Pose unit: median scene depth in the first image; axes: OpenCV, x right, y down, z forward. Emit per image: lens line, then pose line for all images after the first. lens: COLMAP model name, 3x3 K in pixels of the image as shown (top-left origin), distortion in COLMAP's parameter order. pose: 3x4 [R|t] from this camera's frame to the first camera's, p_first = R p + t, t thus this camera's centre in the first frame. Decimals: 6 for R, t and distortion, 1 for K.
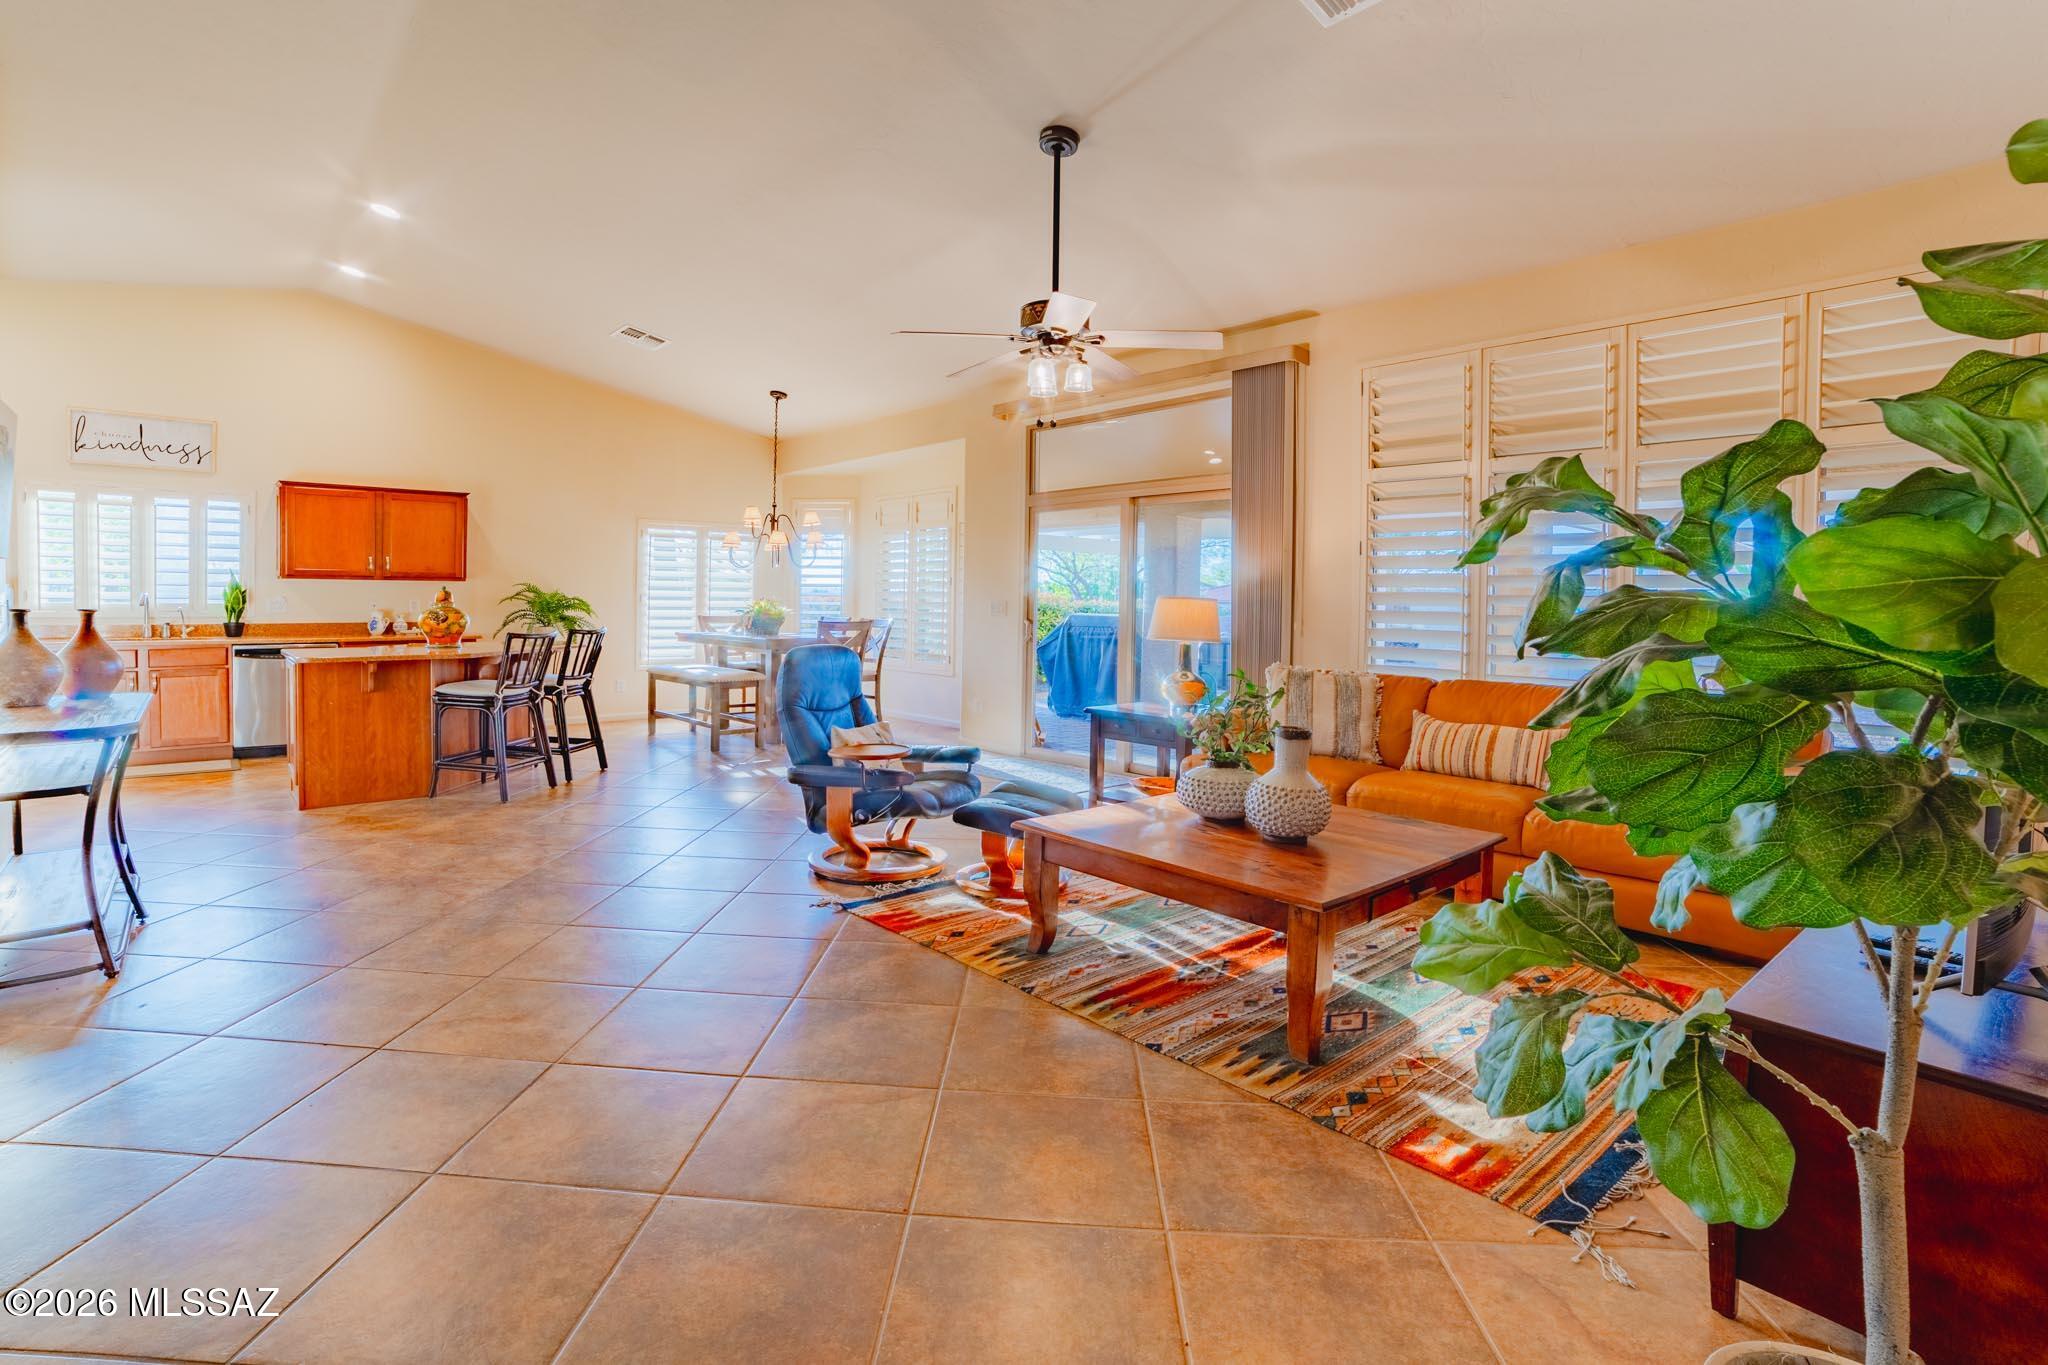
lens RADIAL K [[988.7, 0, 950.3], [0, 988.7, 594.6], [0, 0, 1]] dist [-0.030369, 0.001033]
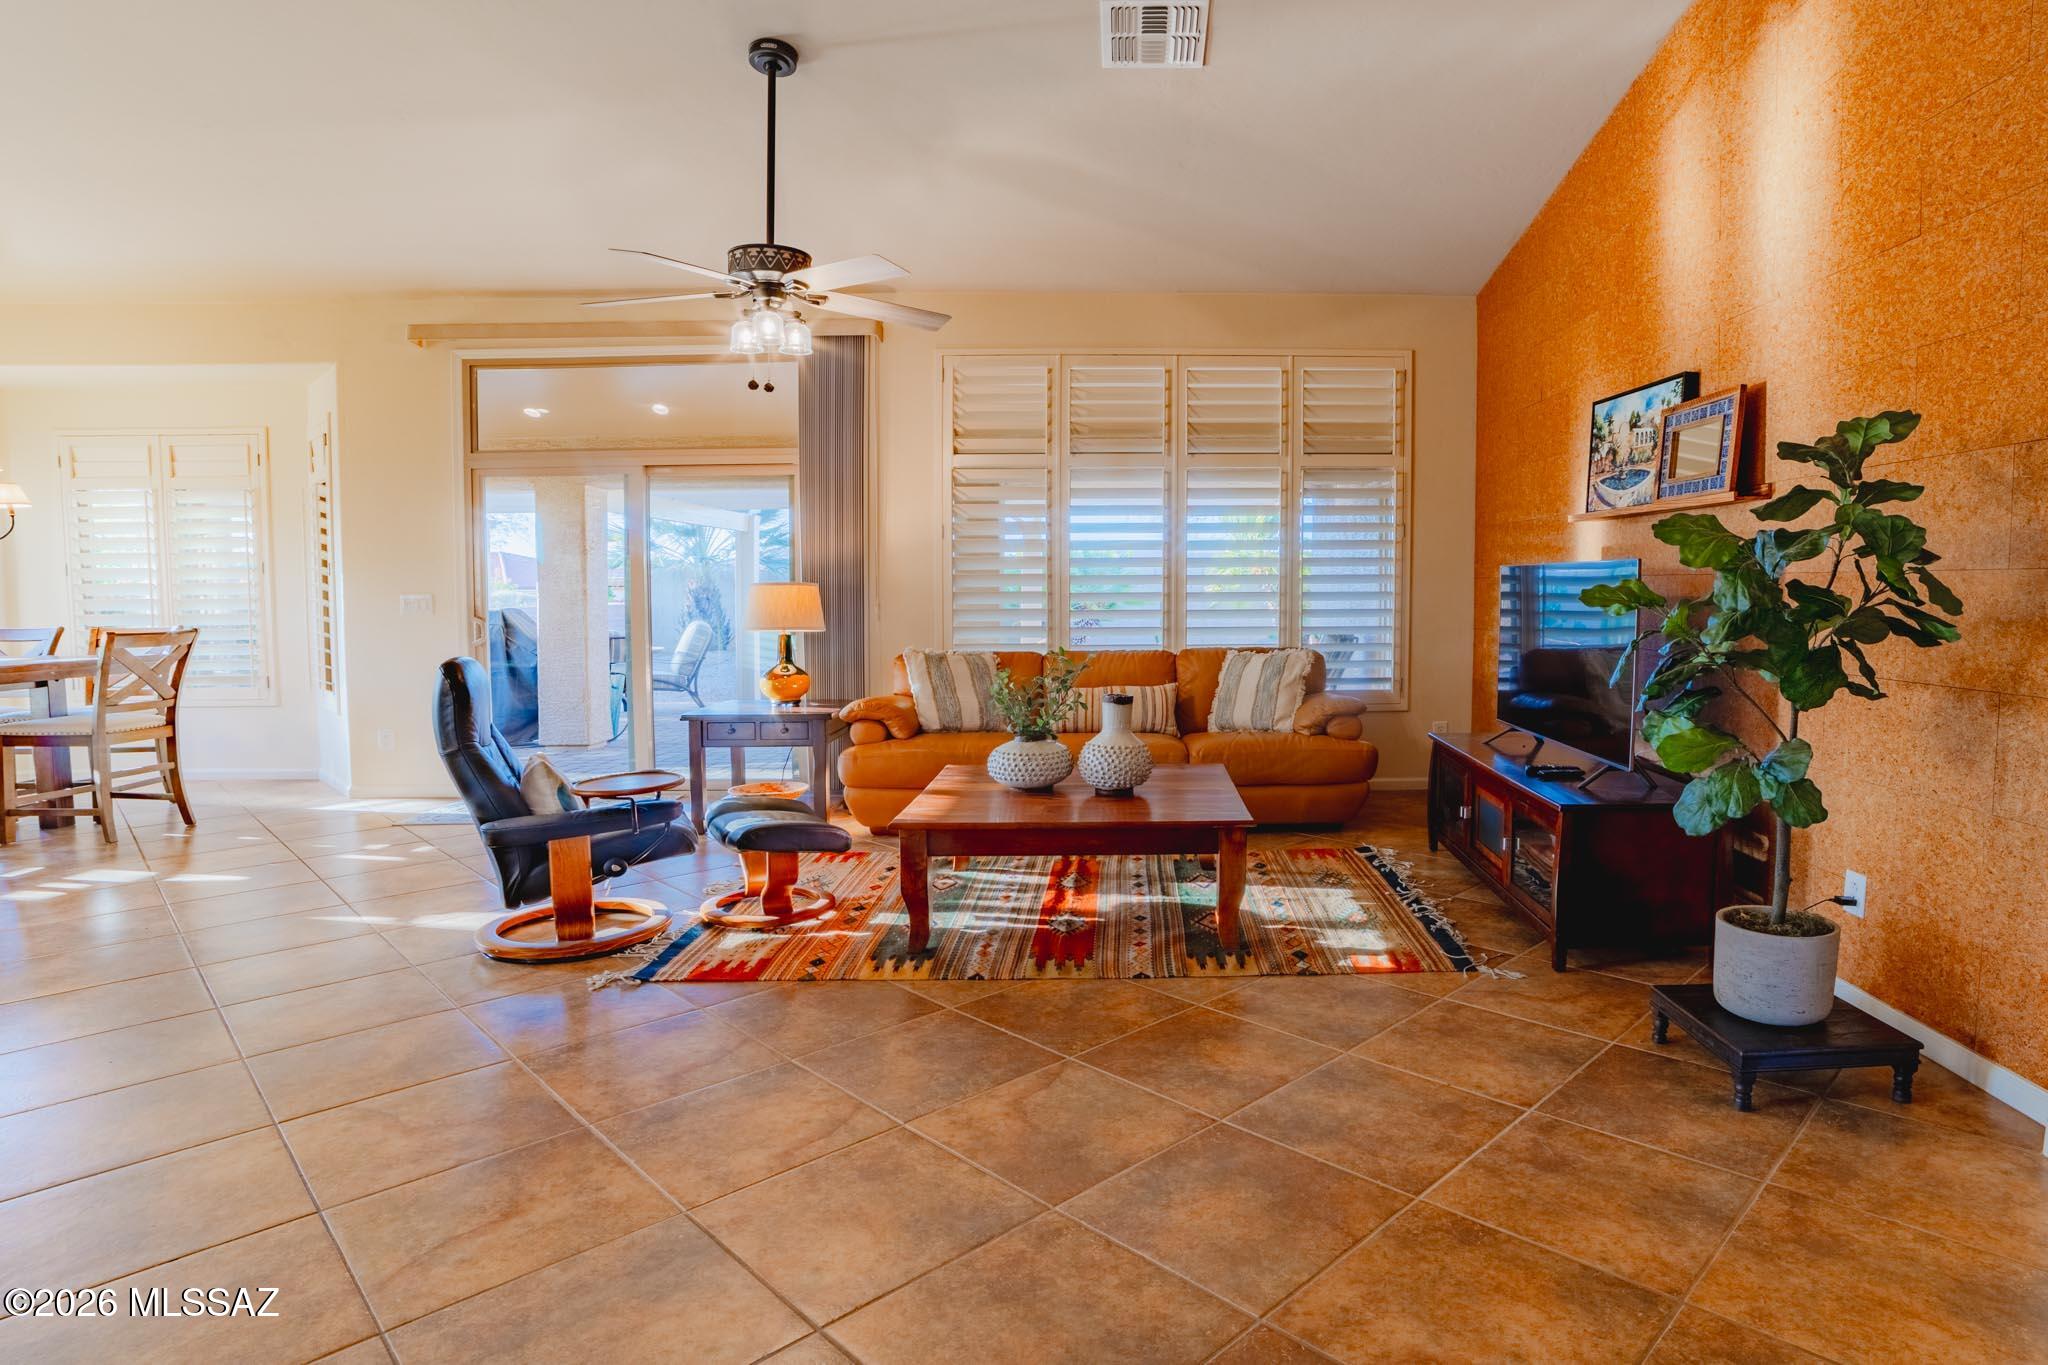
lens RADIAL K [[1214.4, 0, 1022.5], [0, 1214.4, 664.9], [0, 0, 1]] dist [-0.043971, 0.001632]
pose [[0.644144, -0.070970, 0.761605, -0.976757], [0.014315, 0.996631, 0.080763, -0.018467], [-0.764770, -0.041120, 0.642989, 0.220801]]
